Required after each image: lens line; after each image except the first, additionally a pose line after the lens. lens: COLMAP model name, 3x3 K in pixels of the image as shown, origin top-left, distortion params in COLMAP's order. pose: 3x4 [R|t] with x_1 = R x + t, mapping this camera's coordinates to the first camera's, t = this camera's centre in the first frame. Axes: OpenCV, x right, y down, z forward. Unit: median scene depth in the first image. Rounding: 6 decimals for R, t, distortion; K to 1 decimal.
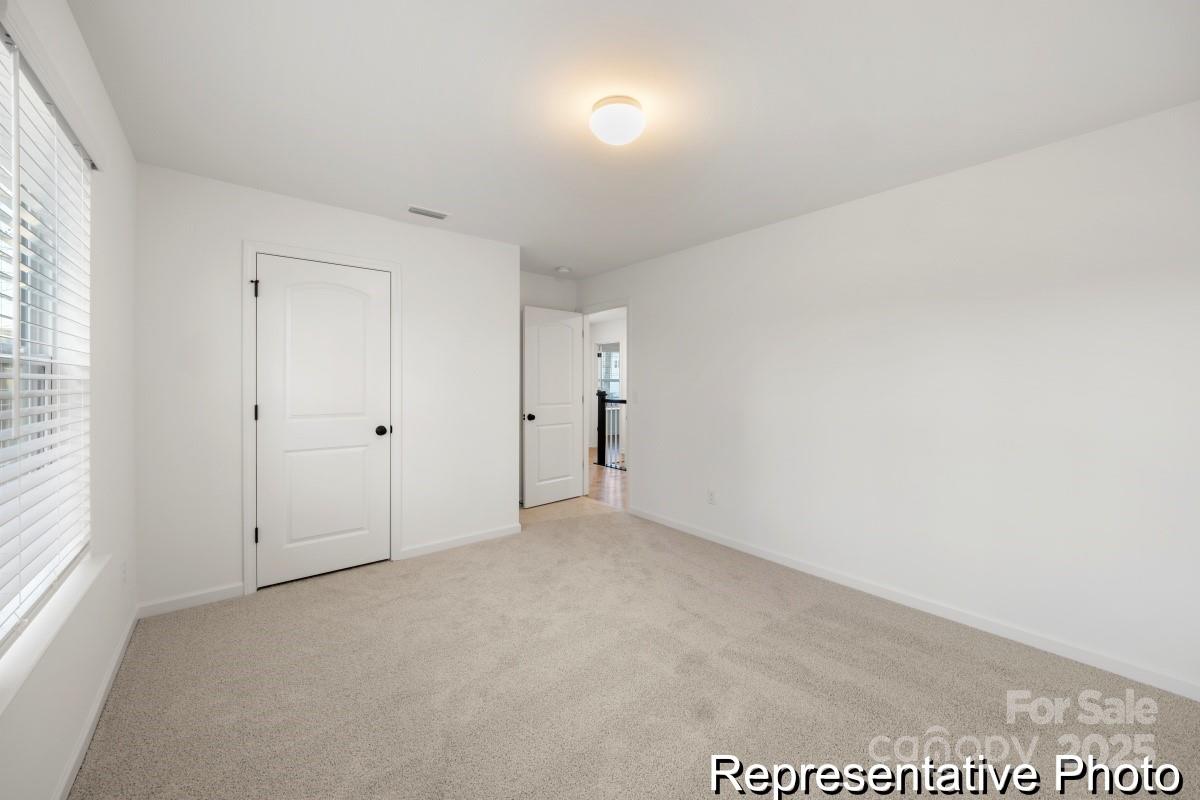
lens RADIAL K [[457.9, 0, 614.4], [0, 457.9, 384.5], [0, 0, 1]] dist [0.001774, -0.000299]
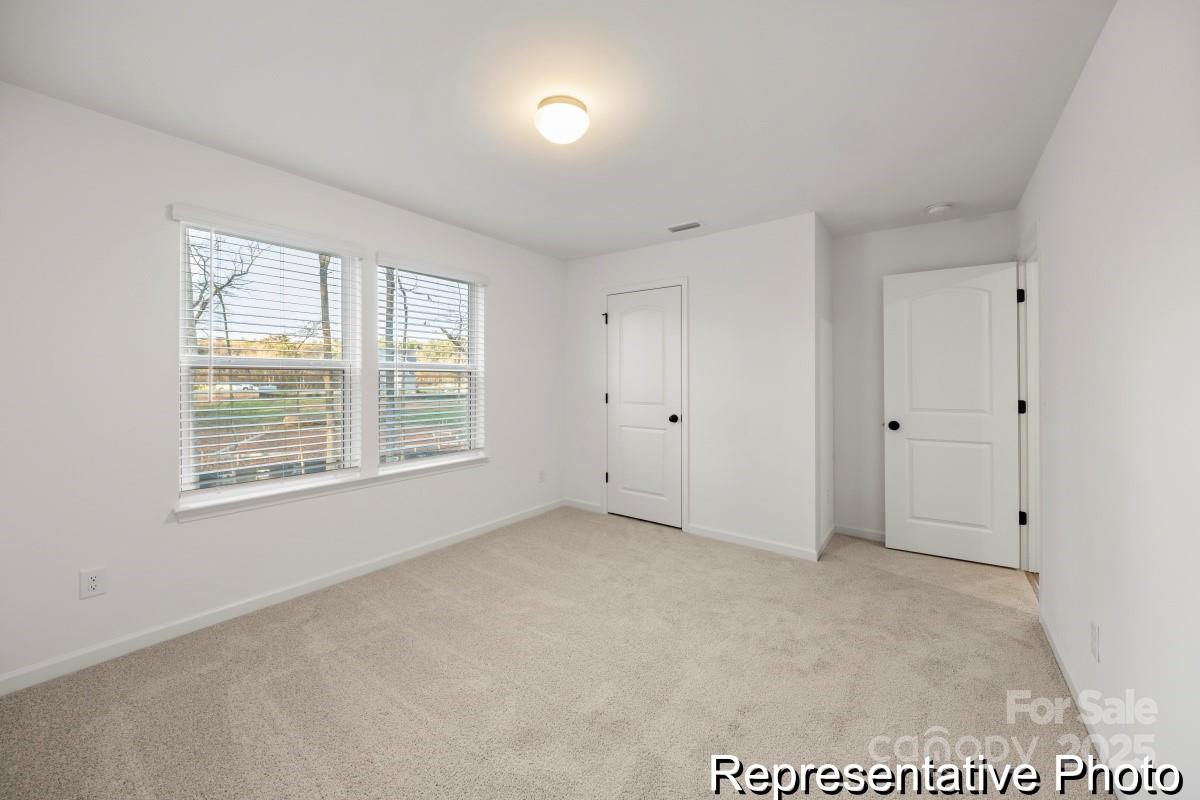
lens RADIAL K [[457.9, 0, 580.4], [0, 457.9, 378.9], [0, 0, 1]] dist [0.001774, -0.000299]
pose [[0.212934, -0.003972, -0.977059, 0.608487], [-0.004374, 0.999978, -0.005019, 0.003149], [0.977057, 0.005343, 0.212911, 0.498016]]
